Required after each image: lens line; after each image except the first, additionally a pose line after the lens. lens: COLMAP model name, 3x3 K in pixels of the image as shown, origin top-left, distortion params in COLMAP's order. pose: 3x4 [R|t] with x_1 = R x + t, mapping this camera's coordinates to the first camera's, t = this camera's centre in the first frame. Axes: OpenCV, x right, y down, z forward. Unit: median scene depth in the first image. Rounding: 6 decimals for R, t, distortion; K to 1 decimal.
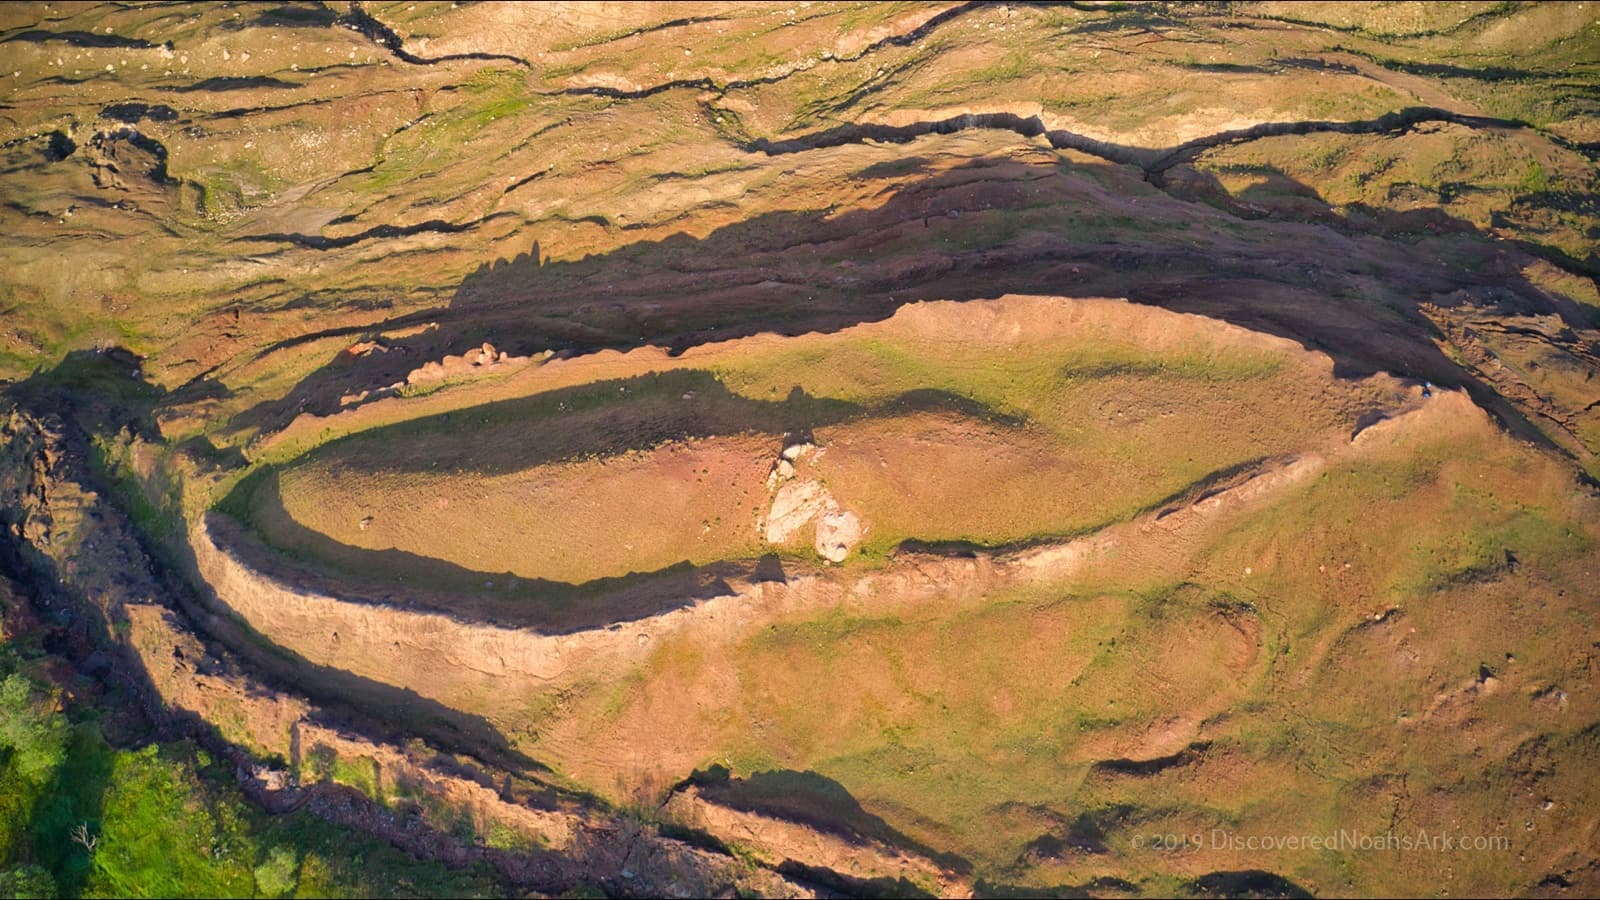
lens RADIAL K [[1263.4, 0, 800.0], [0, 1263.4, 450.0], [0, 0, 1]] dist [-0.179106, 0.010147]
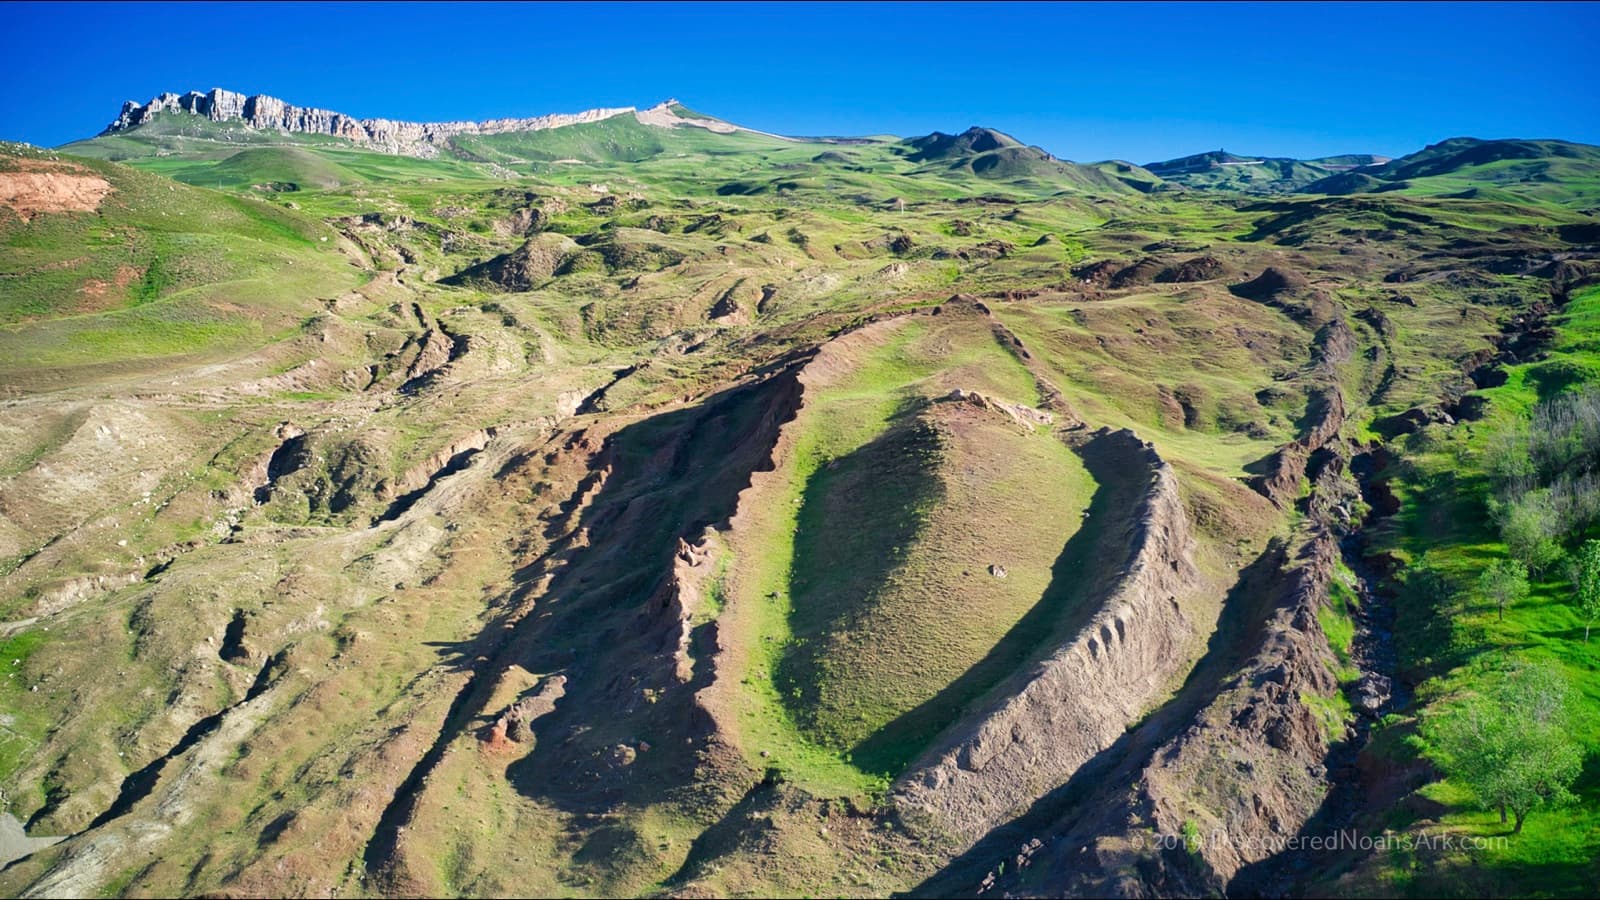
lens RADIAL K [[1263.4, 0, 800.0], [0, 1263.4, 450.0], [0, 0, 1]] dist [-0.179106, 0.010147]
pose [[0.090691, -0.100548, 0.990790, -0.848687], [0.784659, 0.619864, -0.008918, -0.051396], [-0.613258, 0.778241, 0.135112, 0.740001]]
